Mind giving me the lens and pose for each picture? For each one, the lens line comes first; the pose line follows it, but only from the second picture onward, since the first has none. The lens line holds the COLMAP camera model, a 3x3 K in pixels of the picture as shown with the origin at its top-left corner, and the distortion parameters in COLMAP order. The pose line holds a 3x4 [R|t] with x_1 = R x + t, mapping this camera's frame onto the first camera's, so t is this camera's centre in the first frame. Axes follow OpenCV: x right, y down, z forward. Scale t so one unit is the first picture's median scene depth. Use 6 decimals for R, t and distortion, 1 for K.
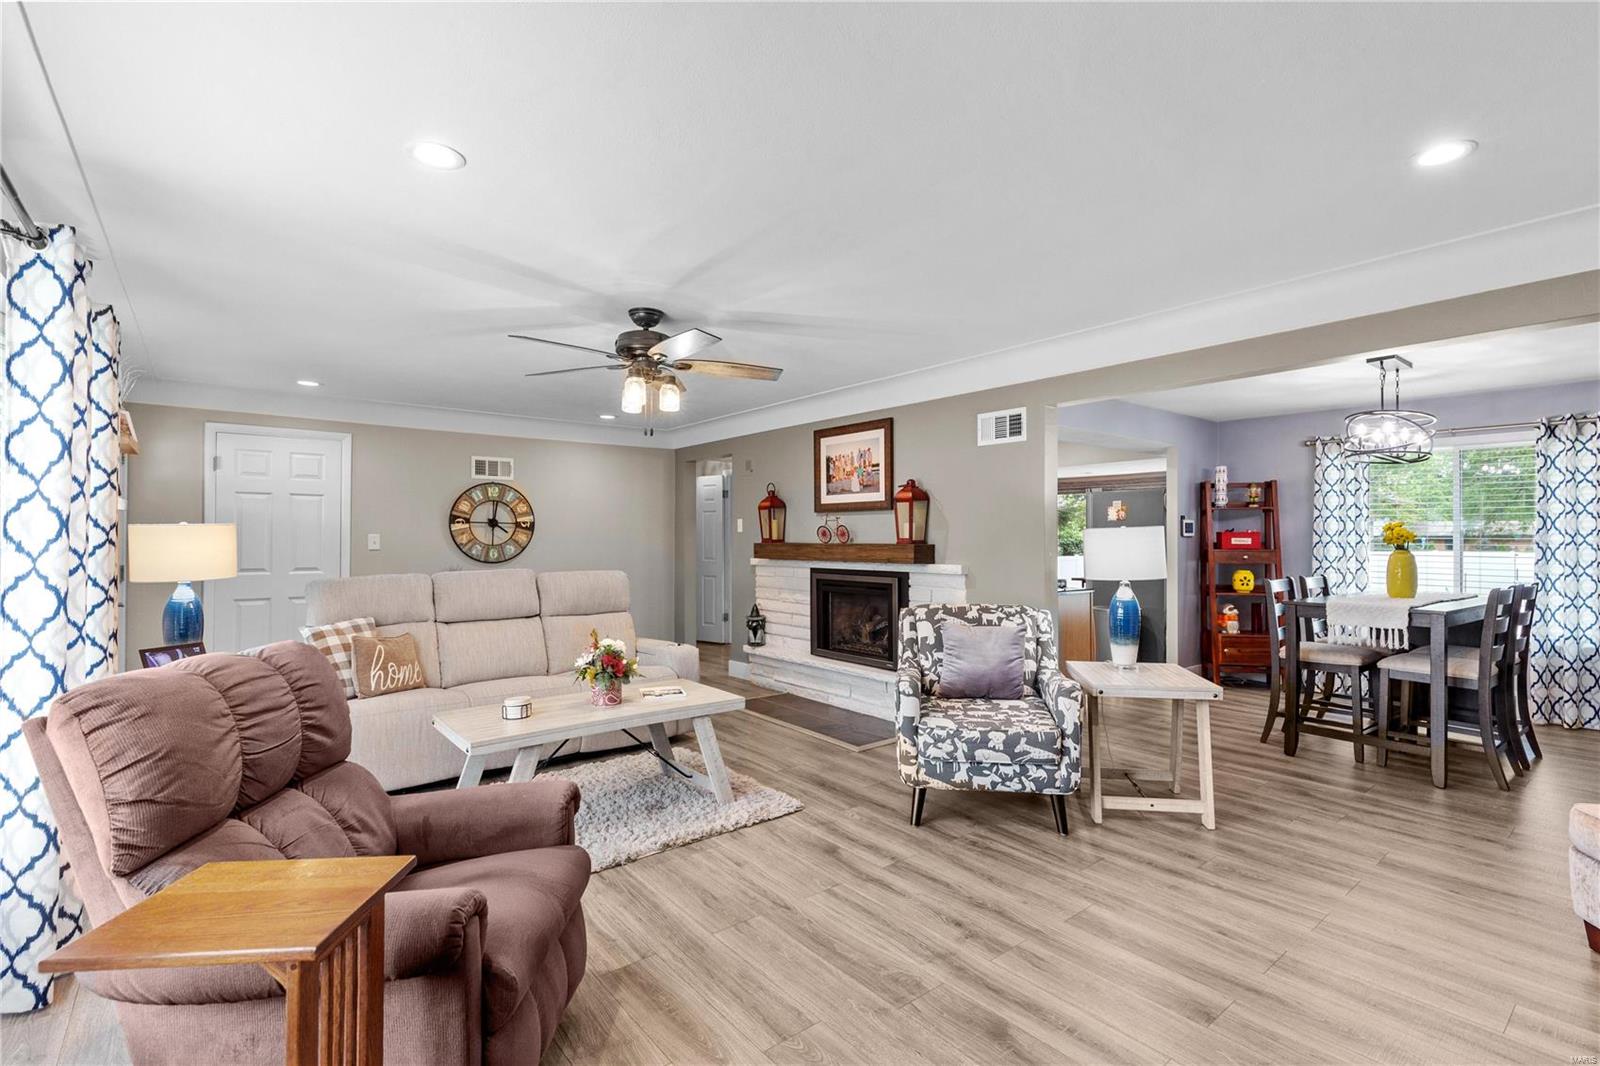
lens RADIAL K [[738.7, 0, 811.9], [0, 738.7, 529.2], [0, 0, 1]] dist [0.002384, 0.000802]
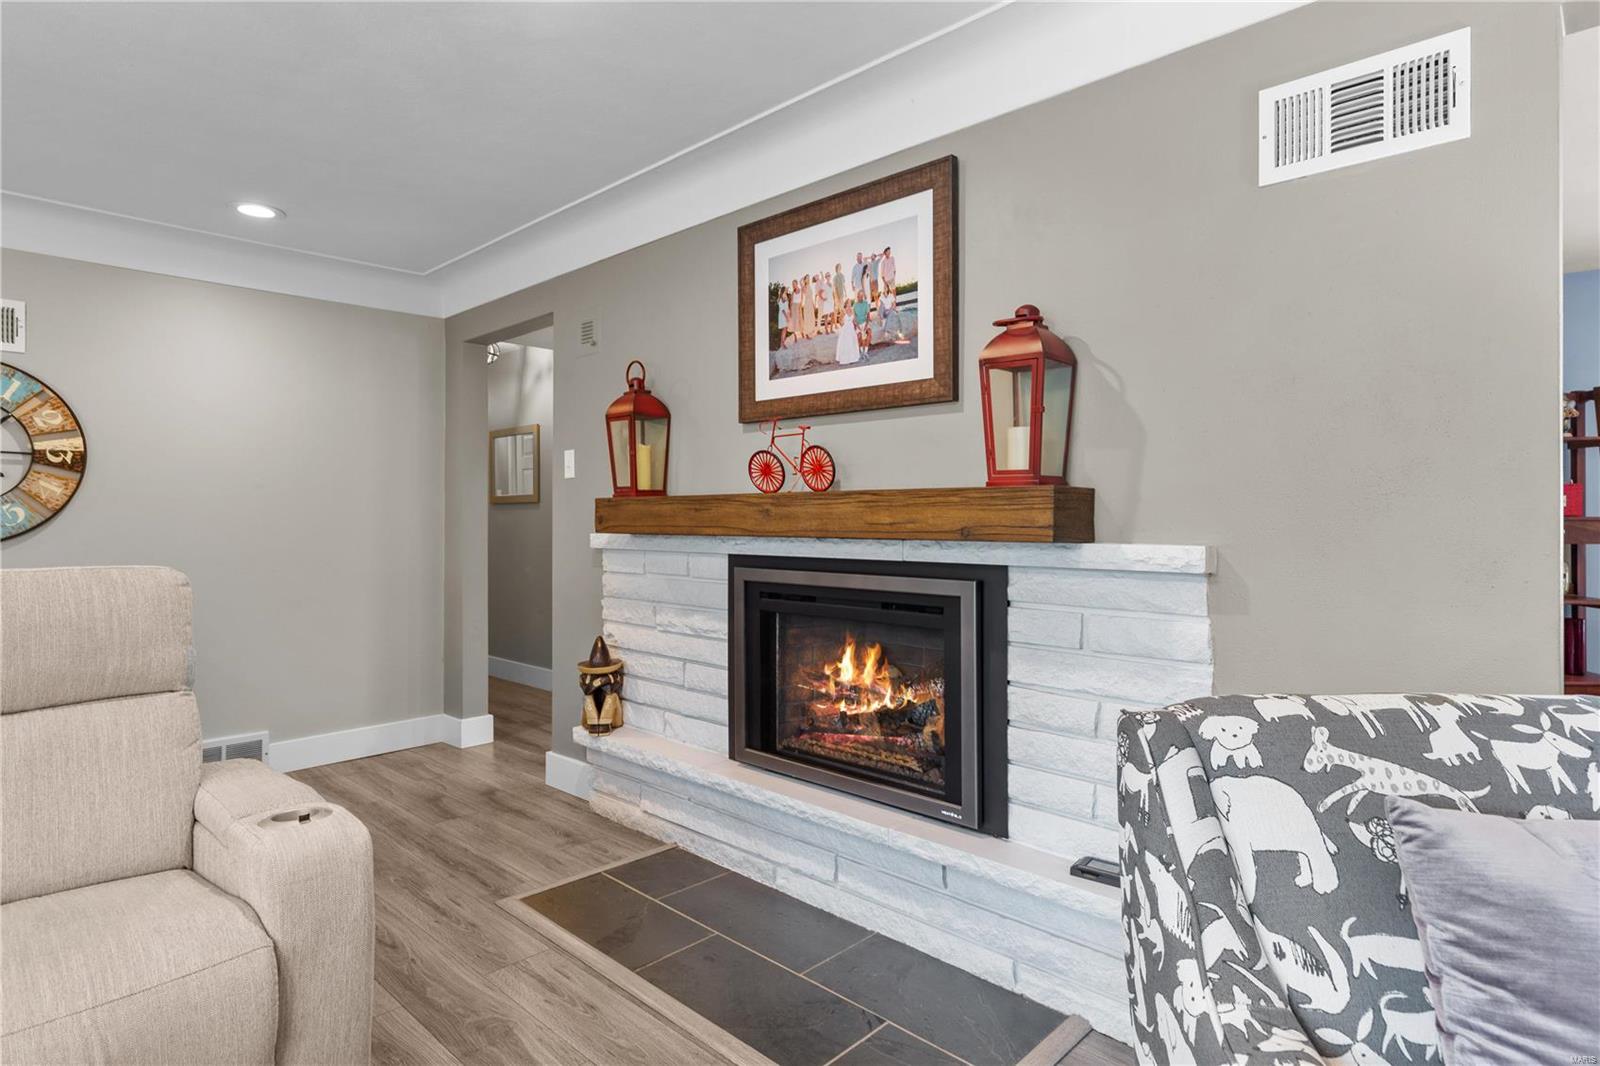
lens RADIAL K [[864.0, 0, 812.7], [0, 864.0, 519.9], [0, 0, 1]] dist [0.005153, -0.000283]
pose [[0.991343, 0.001678, 0.131287, -0.019986], [-0.003471, 0.999904, 0.013425, 0.026531], [-0.131251, -0.013765, 0.991254, 0.521952]]
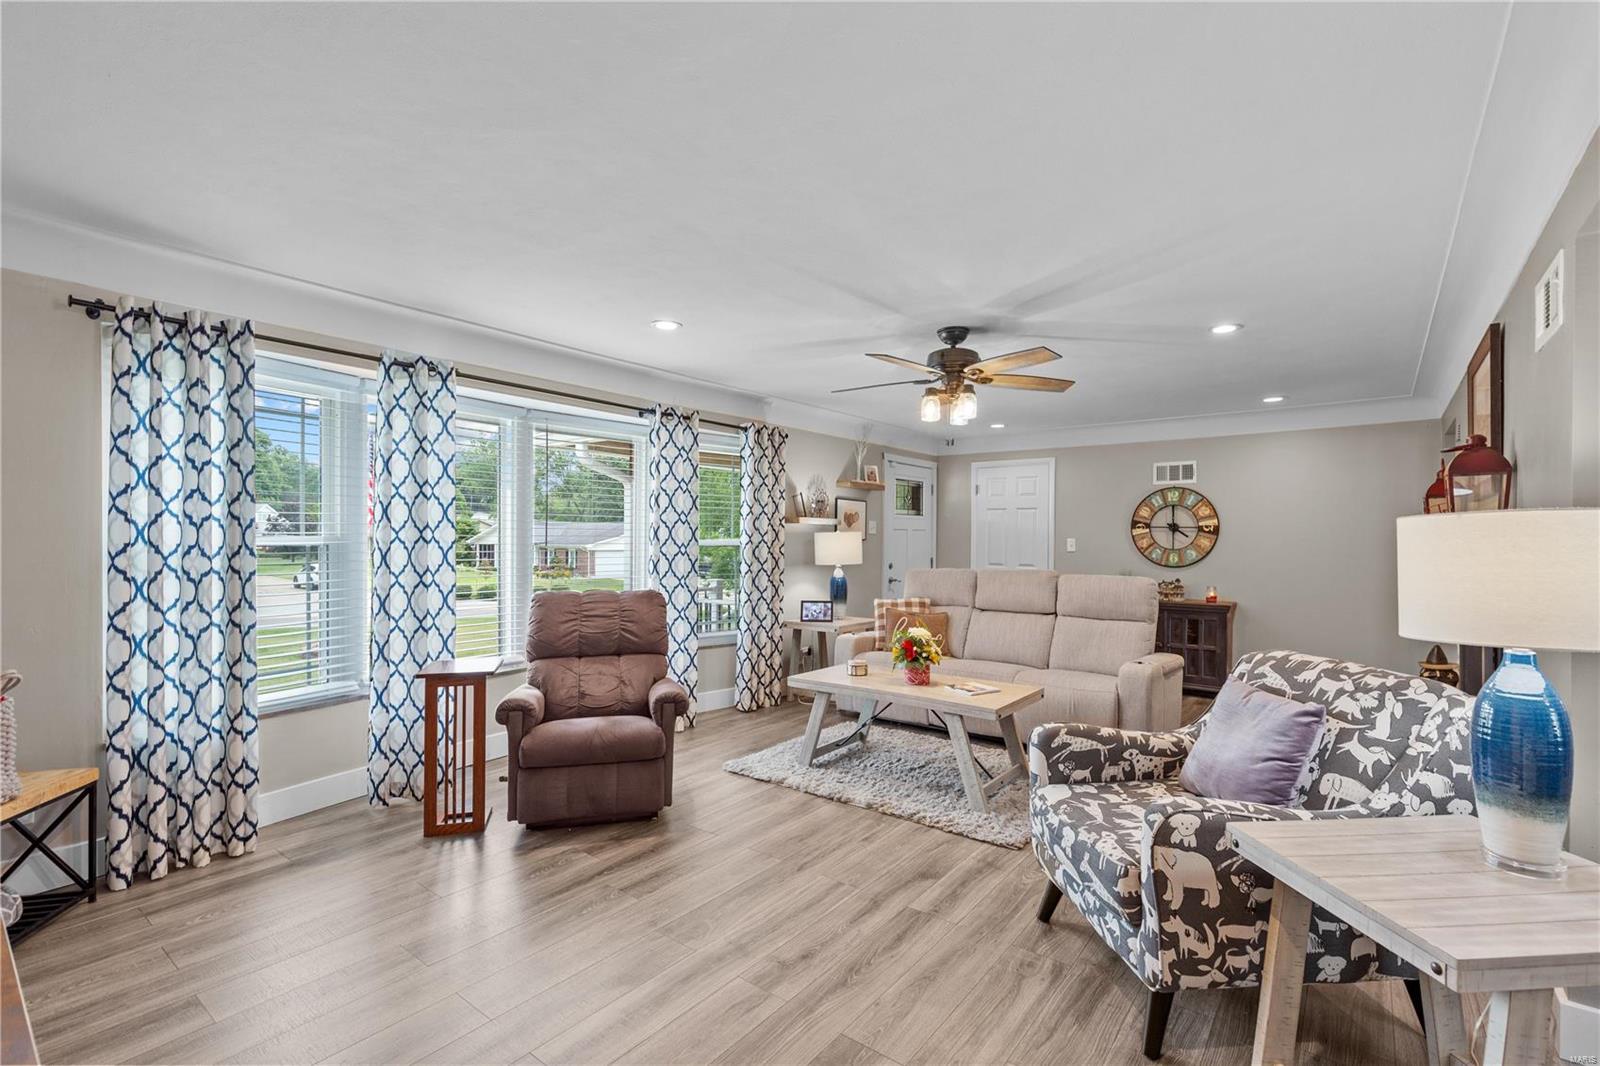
lens RADIAL K [[716.1, 0, 817.1], [0, 716.1, 539.5], [0, 0, 1]] dist [0.014278, 0.000093]
pose [[0.233375, -0.000626, -0.972387, 0.468951], [0.005108, 0.999987, 0.000582, 0.005694], [0.972373, -0.005103, 0.233375, 0.352411]]
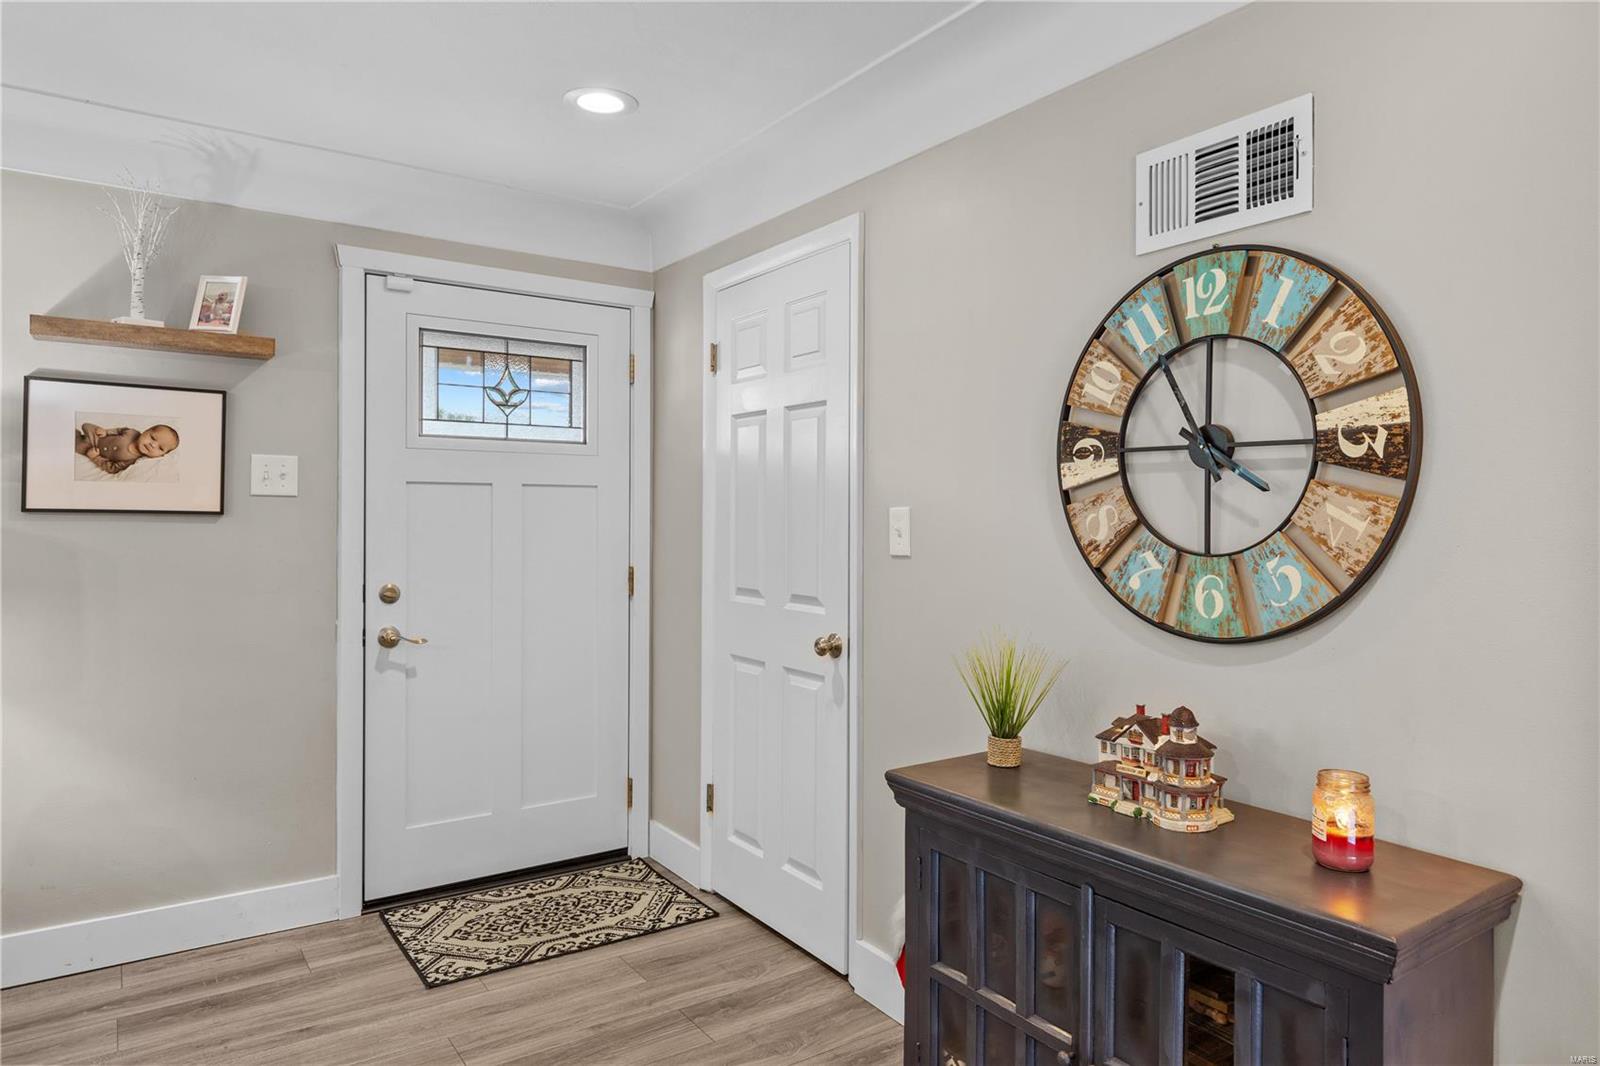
lens RADIAL K [[1015.7, 0, 804.1], [0, 1015.7, 517.9], [0, 0, 1]] dist [0.004273, 0.000920]
pose [[-0.064279, -0.003660, -0.997925, -0.165373], [0.007041, 0.999967, -0.004121, 0.013652], [0.997907, -0.007292, -0.064251, 1.053347]]
